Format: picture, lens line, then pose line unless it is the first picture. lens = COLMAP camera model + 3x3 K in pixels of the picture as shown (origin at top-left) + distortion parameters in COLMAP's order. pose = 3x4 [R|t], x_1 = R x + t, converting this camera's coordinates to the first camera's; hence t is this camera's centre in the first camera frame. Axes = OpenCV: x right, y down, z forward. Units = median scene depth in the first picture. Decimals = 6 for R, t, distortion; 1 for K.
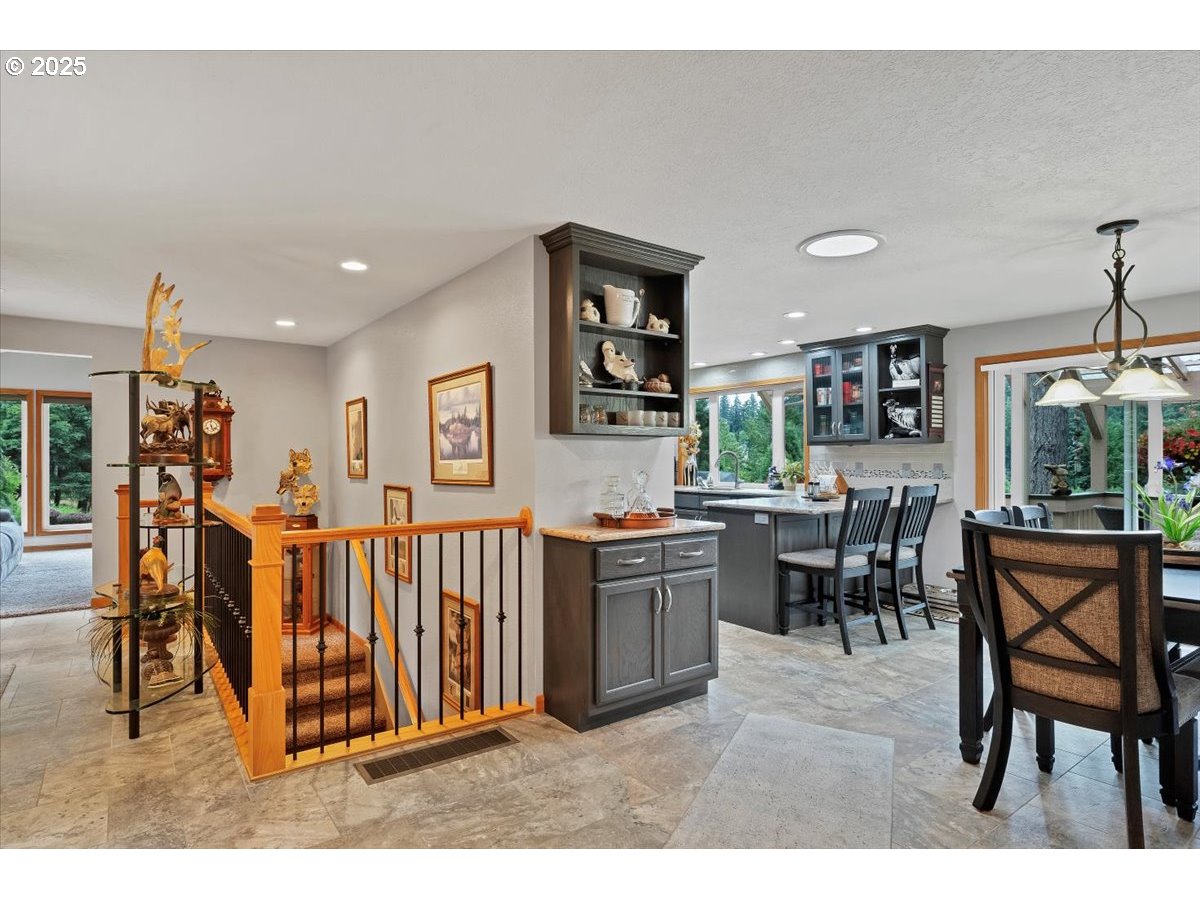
lens RADIAL K [[644.1, 0, 596.1], [0, 644.1, 453.9], [0, 0, 1]] dist [0.000275, -0.002173]
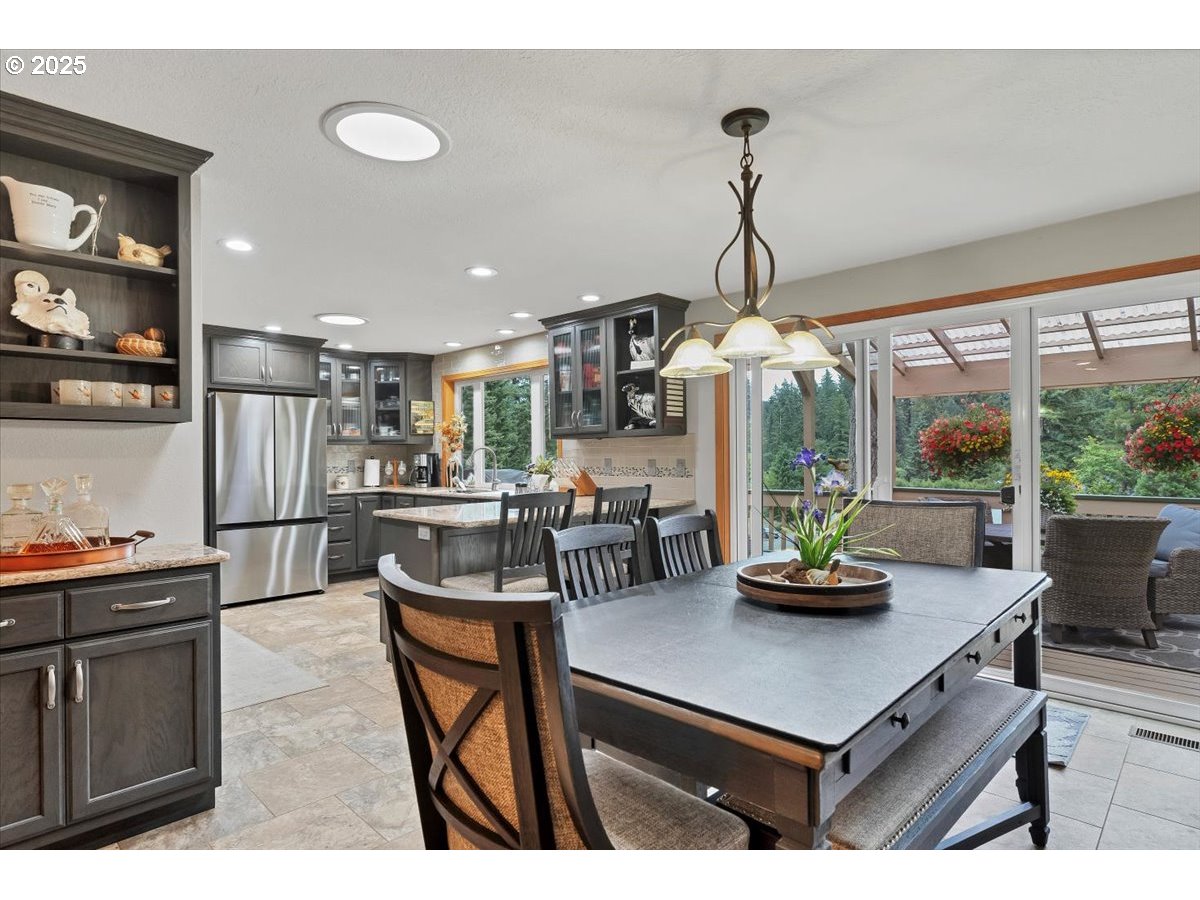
lens RADIAL K [[646.3, 0, 595.1], [0, 646.3, 454.7], [0, 0, 1]] dist [-0.004079, 0.000794]
pose [[0.987334, -0.007518, 0.158478, 0.340060], [0.006737, 0.999962, 0.005461, 0.004340], [-0.158513, -0.004324, 0.987347, 0.208197]]
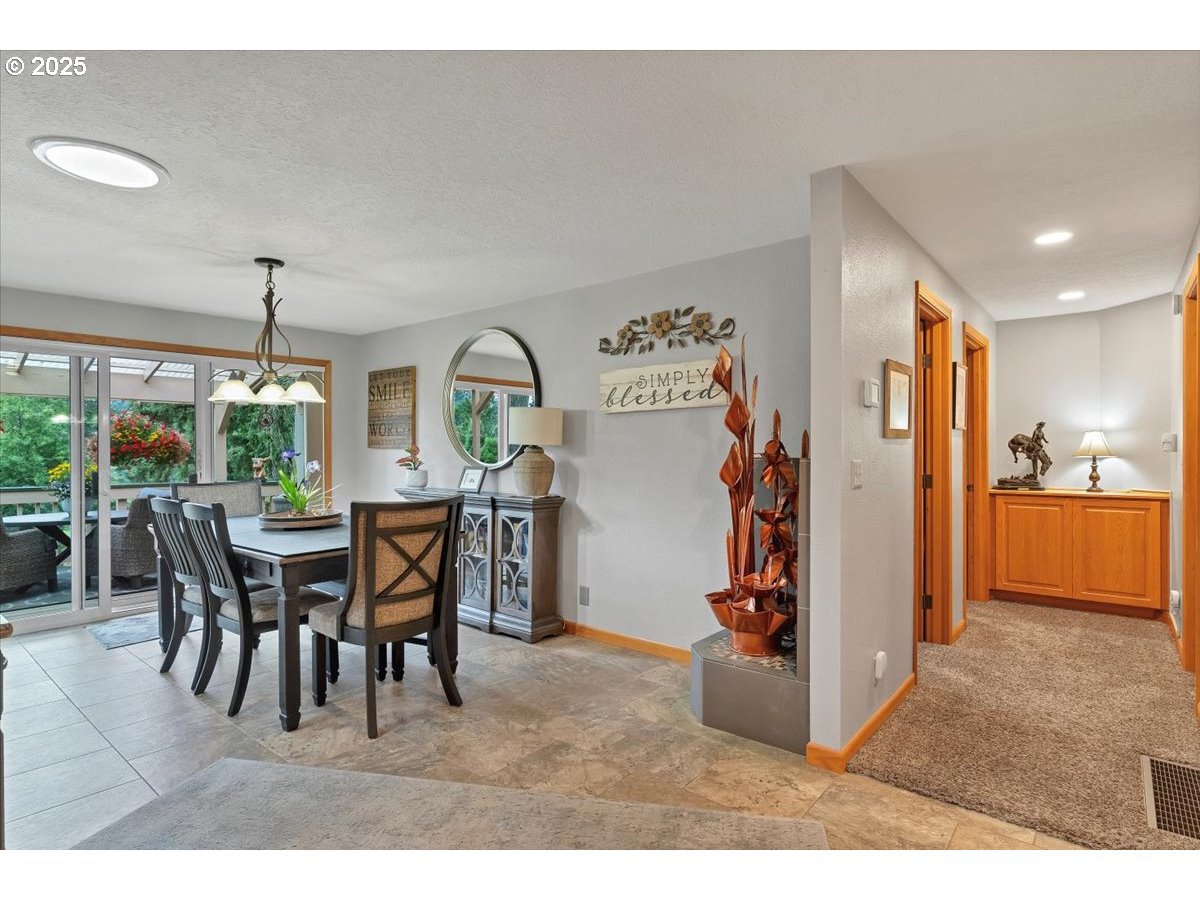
lens RADIAL K [[630.3, 0, 600.9], [0, 630.3, 446.3], [0, 0, 1]] dist [0.000264, 0.000010]
pose [[-0.237165, 0.005102, 0.971456, -0.327483], [-0.005877, 0.999960, -0.006687, 0.002780], [-0.971452, -0.007295, -0.237126, 0.425516]]
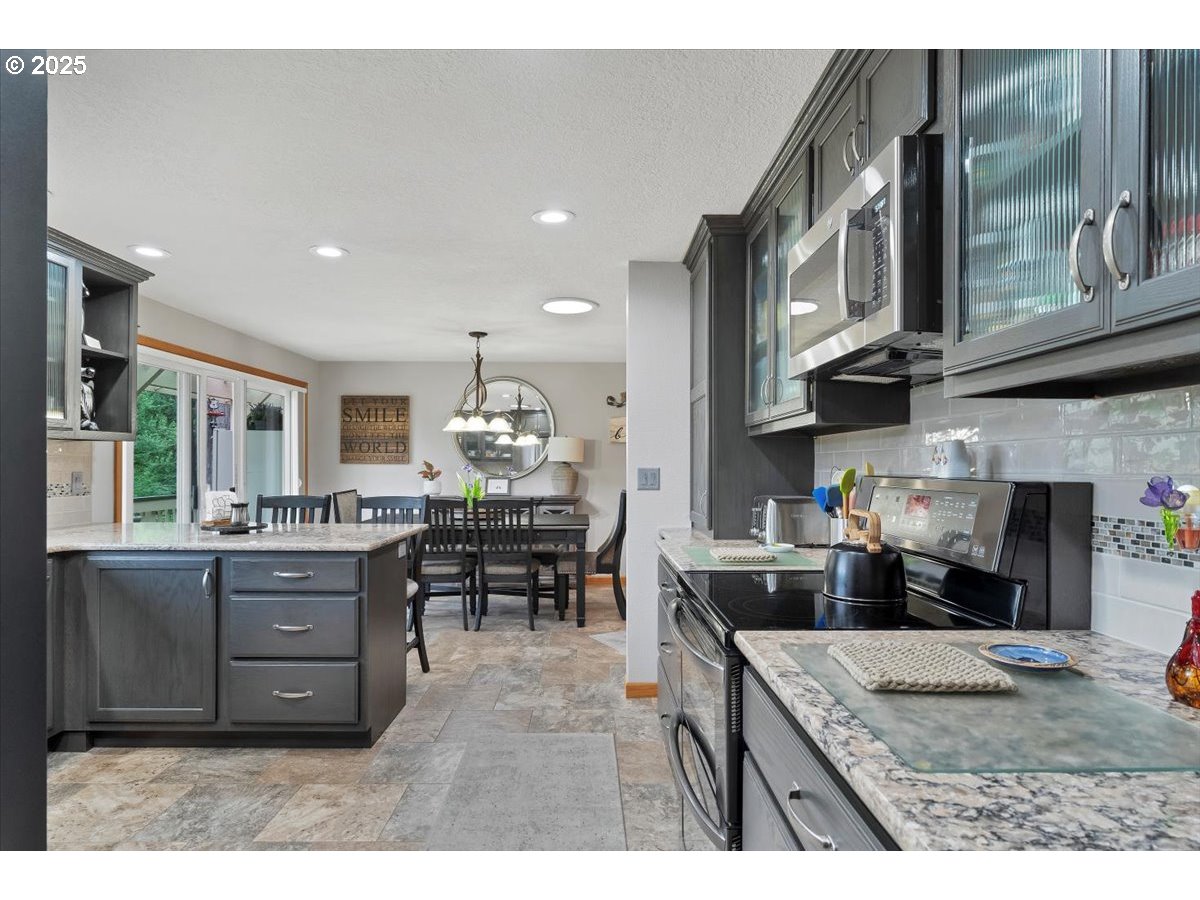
lens RADIAL K [[675.2, 0, 597.7], [0, 675.2, 458.6], [0, 0, 1]] dist [-0.000920, -0.000061]
pose [[-0.811848, 0.004664, 0.583850, -0.344134], [-0.004592, 0.999886, -0.014373, 0.009022], [-0.583851, -0.014350, -0.811734, 1.473993]]
